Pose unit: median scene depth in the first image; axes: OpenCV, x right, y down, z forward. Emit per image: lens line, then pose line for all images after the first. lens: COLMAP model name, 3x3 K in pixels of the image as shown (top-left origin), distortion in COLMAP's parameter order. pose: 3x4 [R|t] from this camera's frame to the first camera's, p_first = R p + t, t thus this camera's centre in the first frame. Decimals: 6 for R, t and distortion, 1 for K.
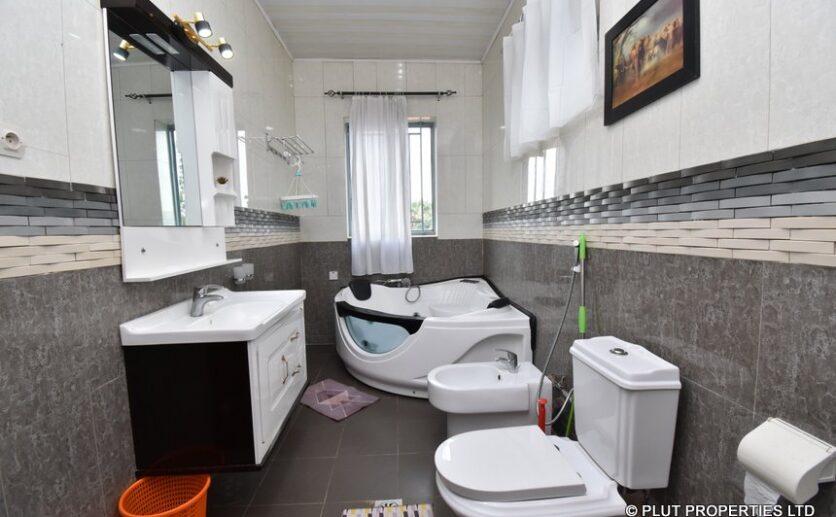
lens RADIAL K [[366.8, 0, 418.0], [0, 366.8, 258.5], [0, 0, 1]] dist [0.020704, -0.025472]
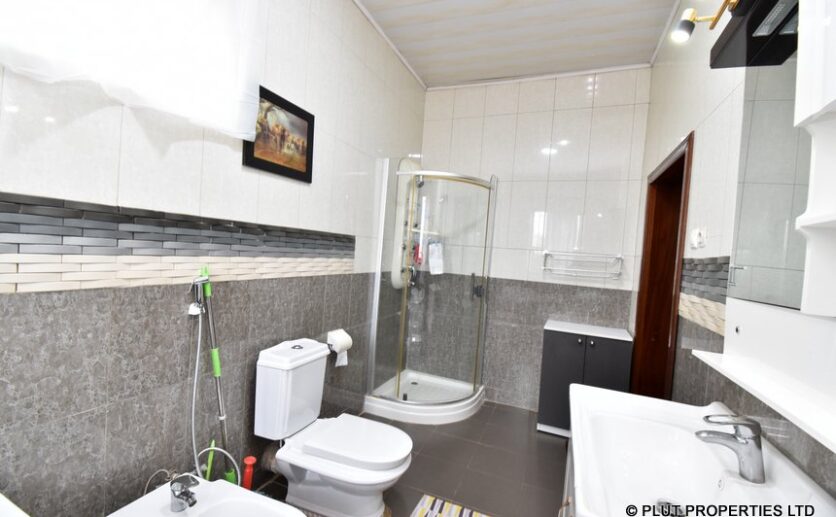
lens RADIAL K [[366.8, 0, 418.0], [0, 366.8, 258.5], [0, 0, 1]] dist [0.020704, -0.025472]
pose [[-0.905711, -0.042890, 0.421721, -0.477172], [-0.012144, 0.997085, 0.075325, -0.212157], [-0.423722, 0.063101, -0.903592, 2.107742]]
